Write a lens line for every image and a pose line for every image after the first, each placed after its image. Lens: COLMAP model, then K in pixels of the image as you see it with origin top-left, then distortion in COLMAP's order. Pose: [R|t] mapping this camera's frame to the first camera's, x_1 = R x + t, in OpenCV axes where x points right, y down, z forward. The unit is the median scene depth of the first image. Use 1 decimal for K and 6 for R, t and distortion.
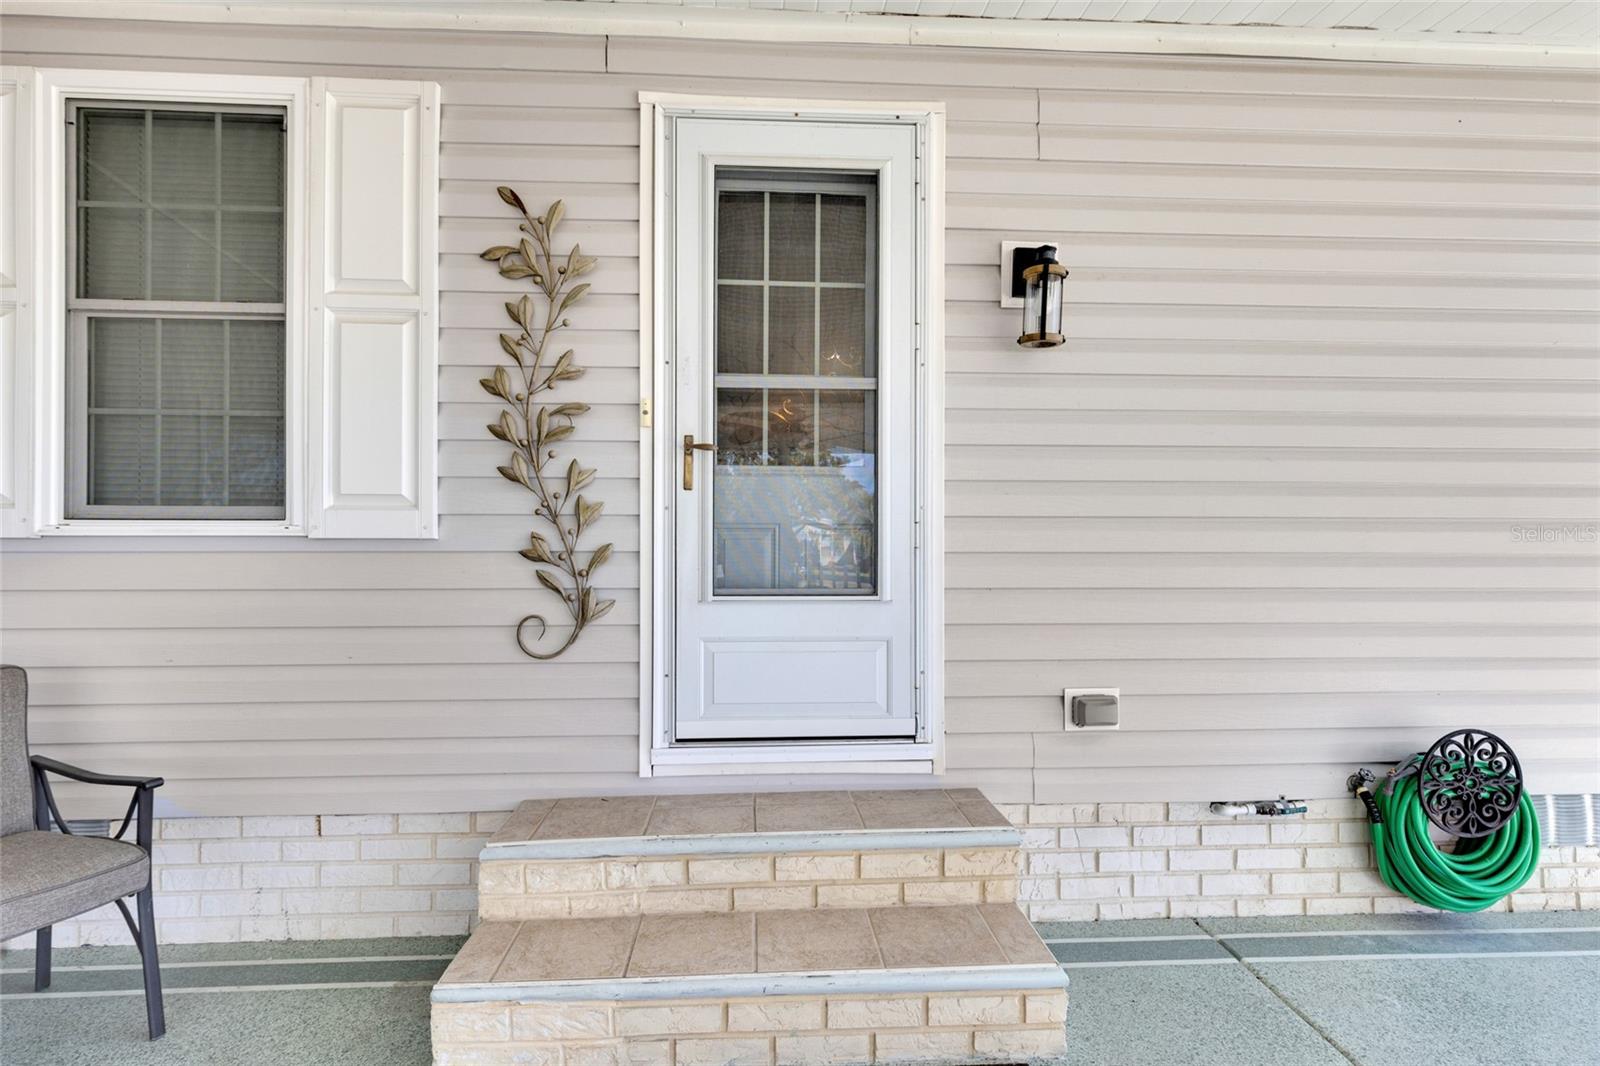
lens RADIAL K [[733.5, 0, 795.9], [0, 733.5, 551.1], [0, 0, 1]] dist [0.003629, 0.000289]
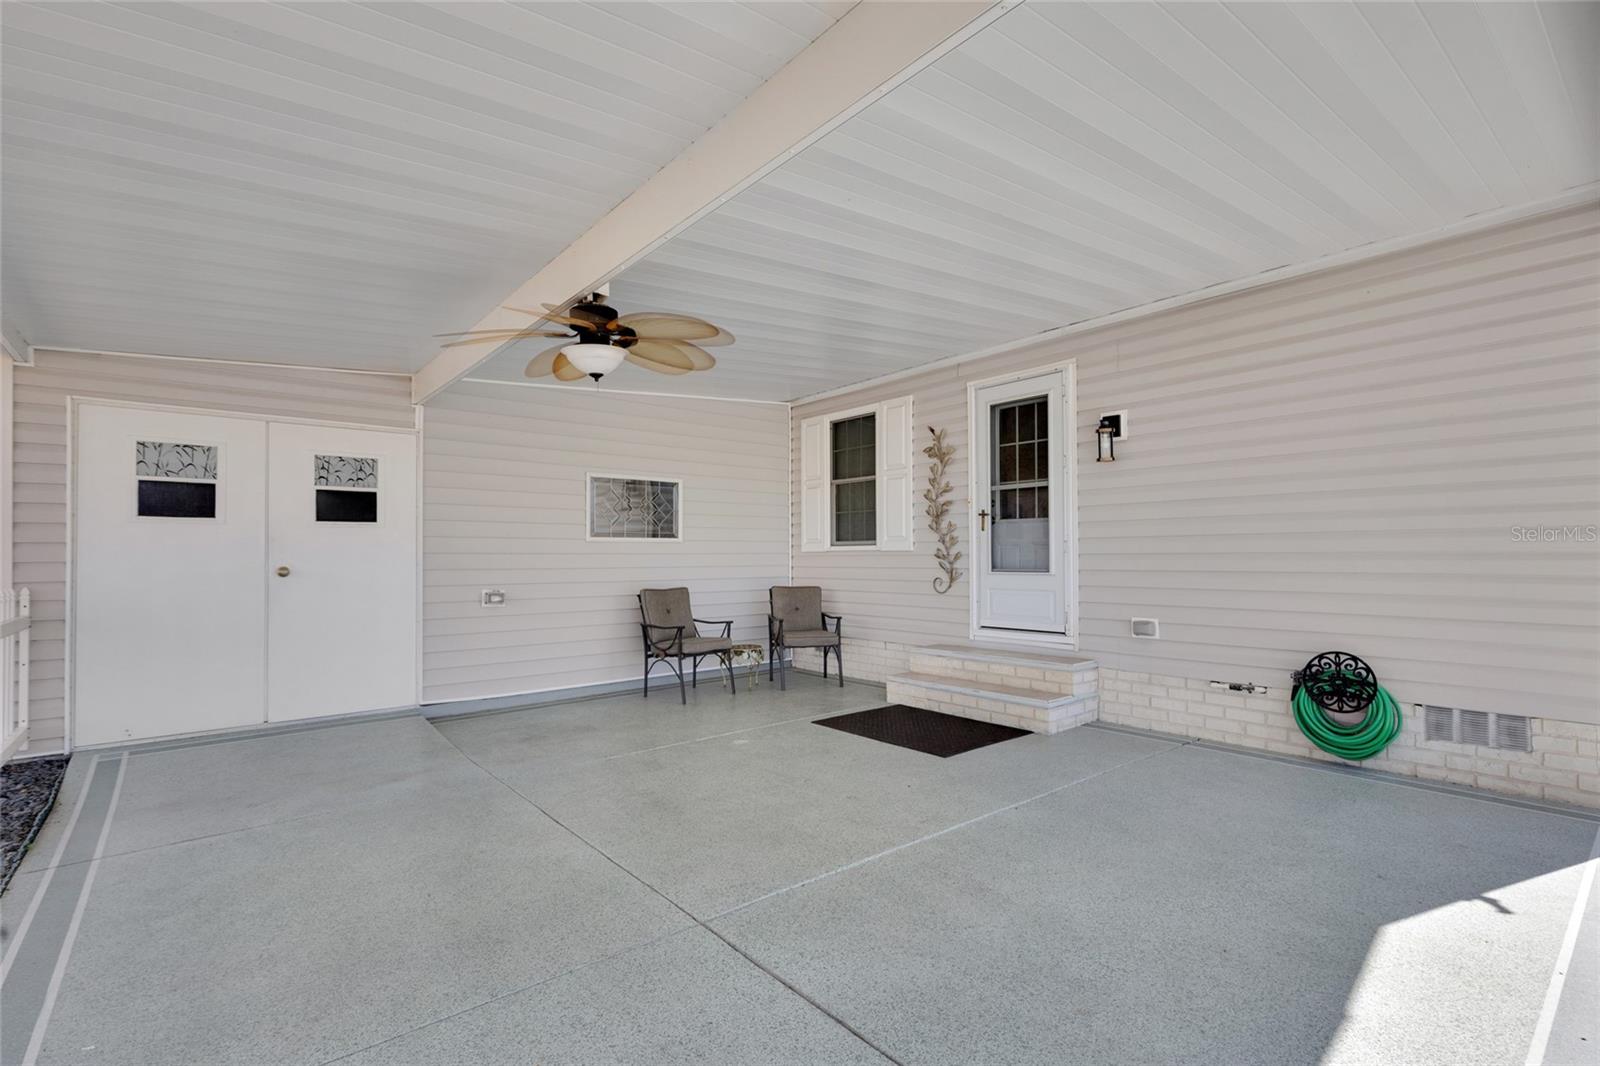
lens RADIAL K [[733.5, 0, 795.9], [0, 733.5, 551.1], [0, 0, 1]] dist [0.003629, 0.000289]
pose [[0.596866, -0.010452, -0.802273, 1.554431], [0.007896, 0.999943, -0.007152, 0.002704], [0.802302, -0.002066, 0.596915, -1.098357]]
